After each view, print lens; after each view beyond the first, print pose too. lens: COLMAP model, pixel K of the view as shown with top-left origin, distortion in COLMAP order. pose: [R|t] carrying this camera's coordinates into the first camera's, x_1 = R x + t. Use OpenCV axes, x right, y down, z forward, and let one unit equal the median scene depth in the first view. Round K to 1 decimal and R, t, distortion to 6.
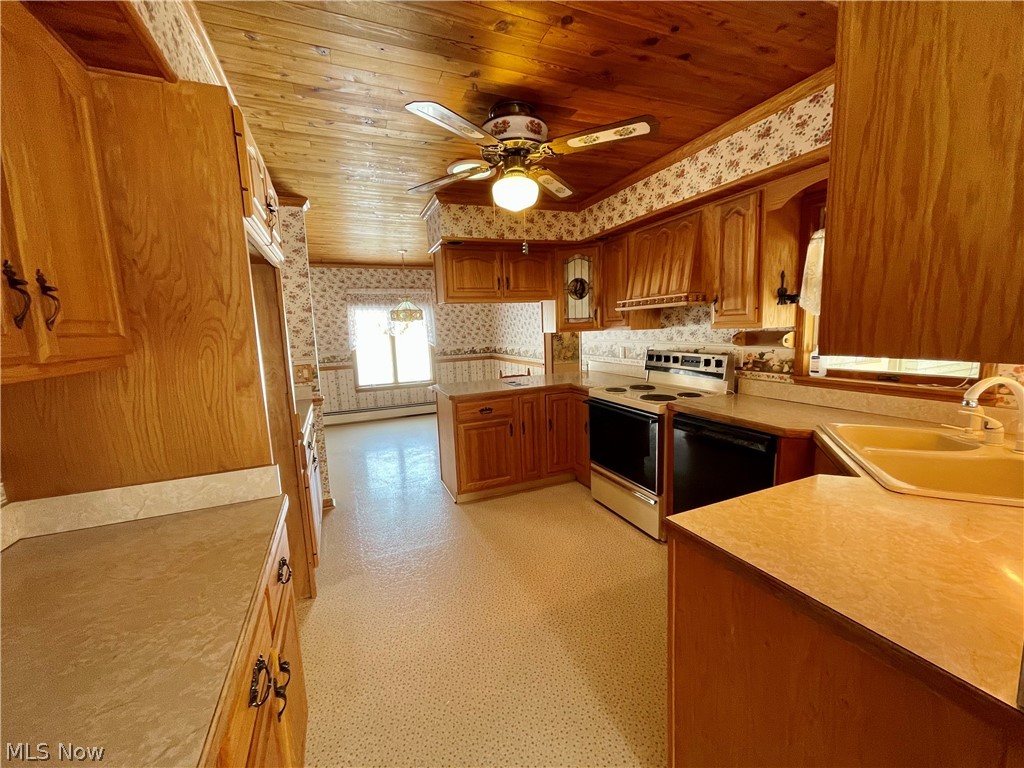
lens RADIAL K [[412.8, 0, 508.7], [0, 412.8, 384.2], [0, 0, 1]] dist [0.001291, -0.000053]
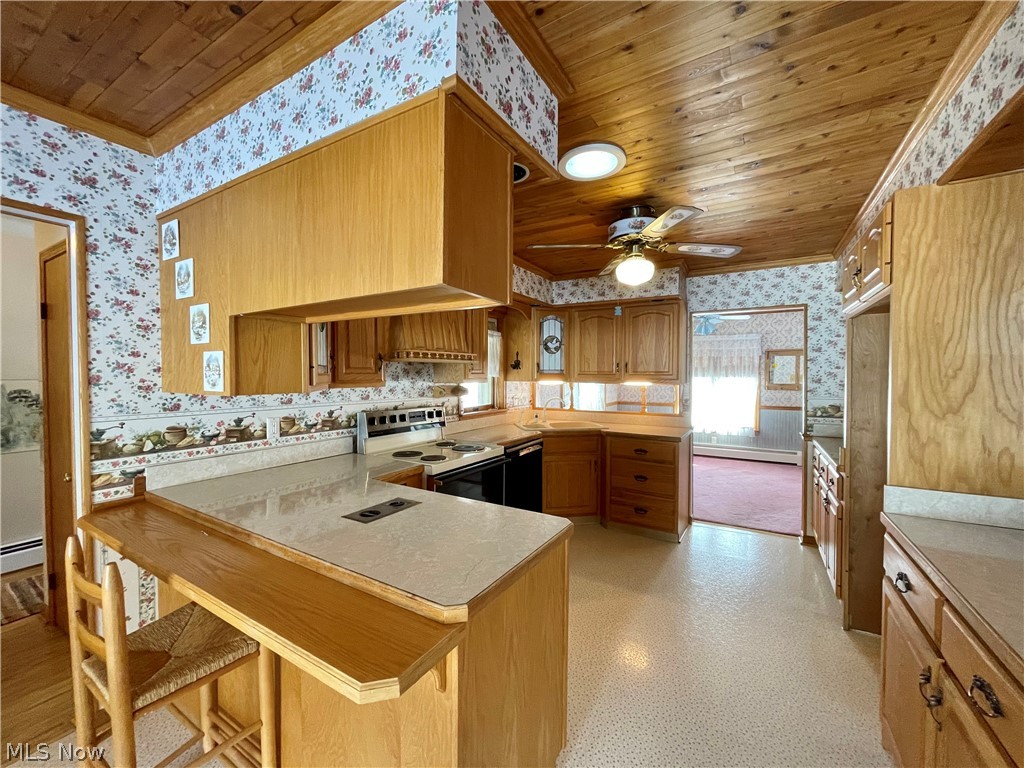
lens RADIAL K [[412.8, 0, 513.9], [0, 412.8, 376.3], [0, 0, 1]] dist [0.001291, -0.000053]
pose [[-0.595237, 0.036404, 0.802725, -0.461356], [0.135018, 0.989301, 0.055253, -0.158033], [-0.792126, 0.141271, -0.593784, 1.252873]]
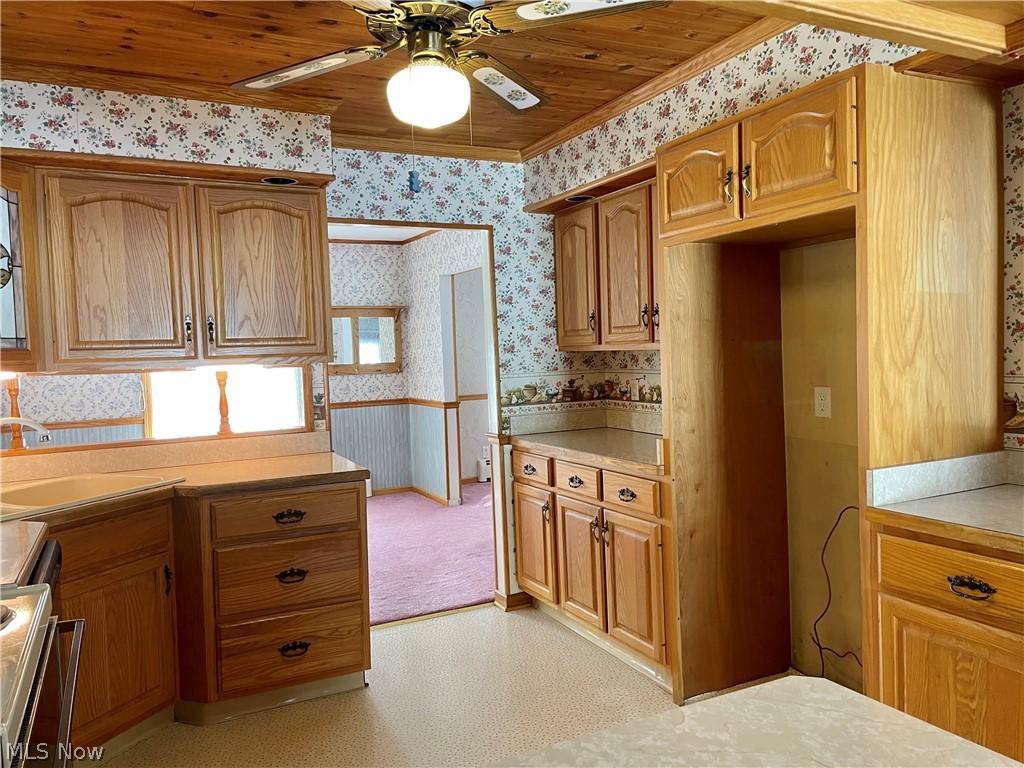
lens RADIAL K [[771.7, 0, 510.3], [0, 771.7, 381.1], [0, 0, 1]] dist [0.039547, -0.014581]
pose [[-0.994809, 0.078240, -0.065073, 0.004972], [0.065214, 0.981026, 0.182577, -0.161740], [0.078123, 0.177385, -0.981036, 1.252808]]
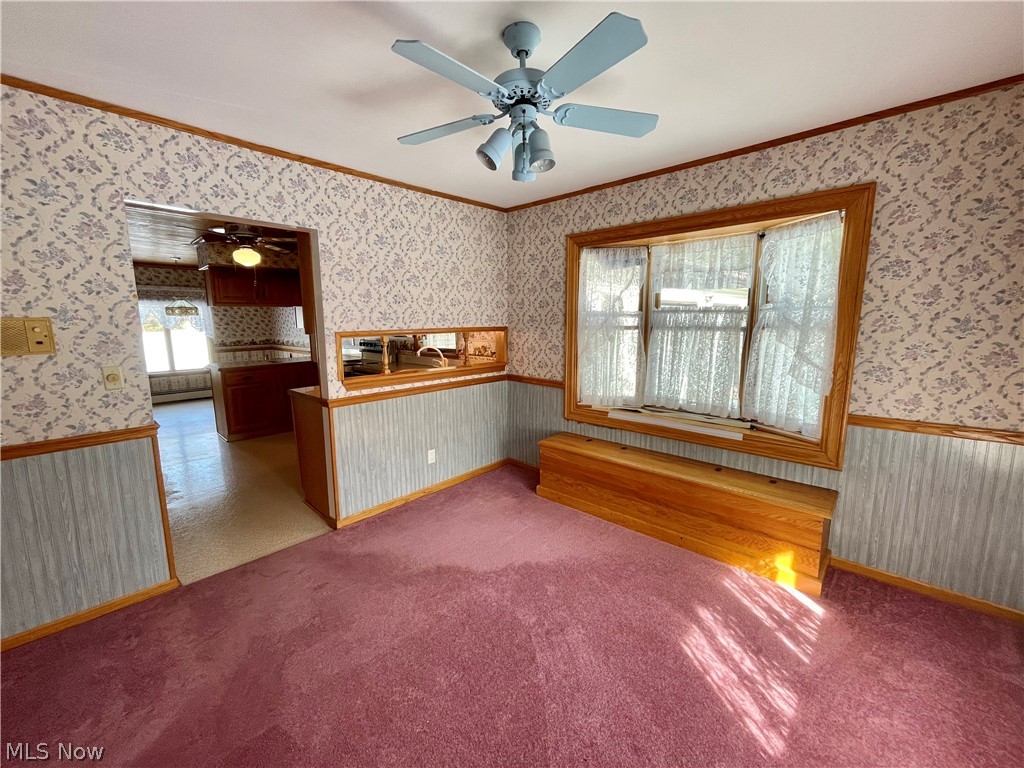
lens RADIAL K [[412.8, 0, 511.8], [0, 412.8, 380.5], [0, 0, 1]] dist [0.001291, -0.000053]
pose [[0.910911, -0.031900, 0.411368, 0.204274], [0.032520, 0.999456, 0.005493, 0.094979], [-0.411319, 0.008374, 0.911453, -0.792582]]
